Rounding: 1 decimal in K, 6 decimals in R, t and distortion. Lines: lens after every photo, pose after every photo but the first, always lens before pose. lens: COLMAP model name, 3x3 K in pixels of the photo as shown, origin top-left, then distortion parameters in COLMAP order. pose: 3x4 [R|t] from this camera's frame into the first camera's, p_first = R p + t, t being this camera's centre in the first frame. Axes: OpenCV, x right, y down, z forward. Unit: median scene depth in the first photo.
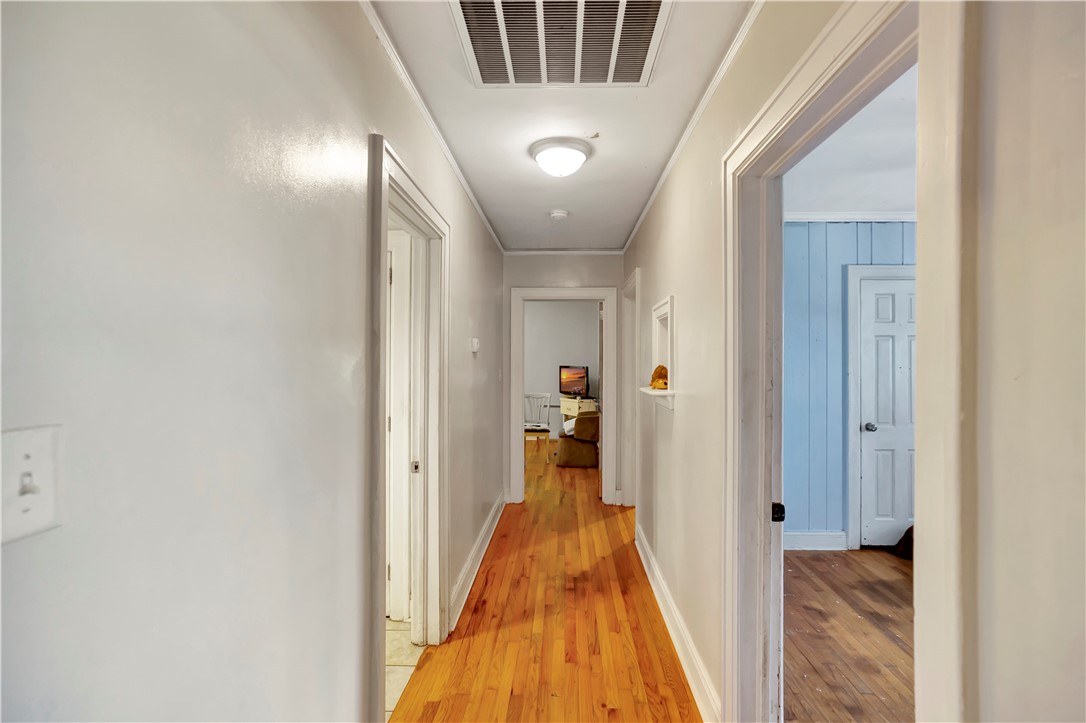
lens RADIAL K [[499.5, 0, 543.5], [0, 499.5, 358.6], [0, 0, 1]] dist [-0.027521, 0.017729]
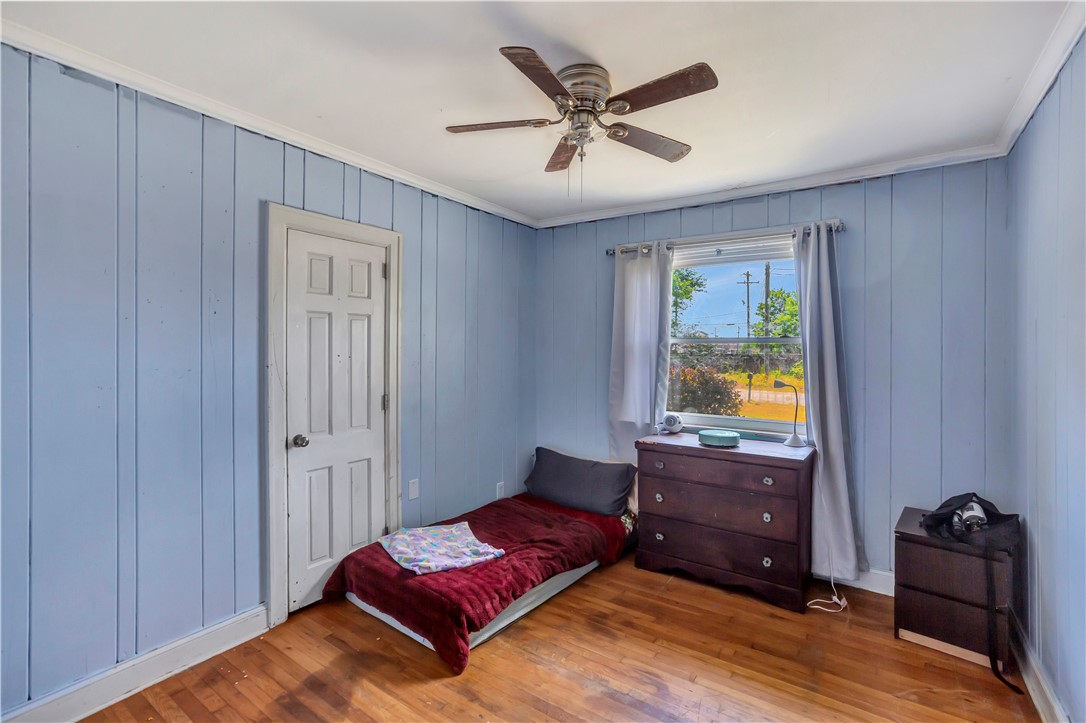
lens RADIAL K [[499.5, 0, 542.2], [0, 499.5, 352.3], [0, 0, 1]] dist [-0.027521, 0.017729]
pose [[0.552387, -0.005544, 0.833569, 0.264111], [-0.006491, 0.999919, 0.010951, 0.003246], [-0.833562, -0.011460, 0.552307, 0.328081]]
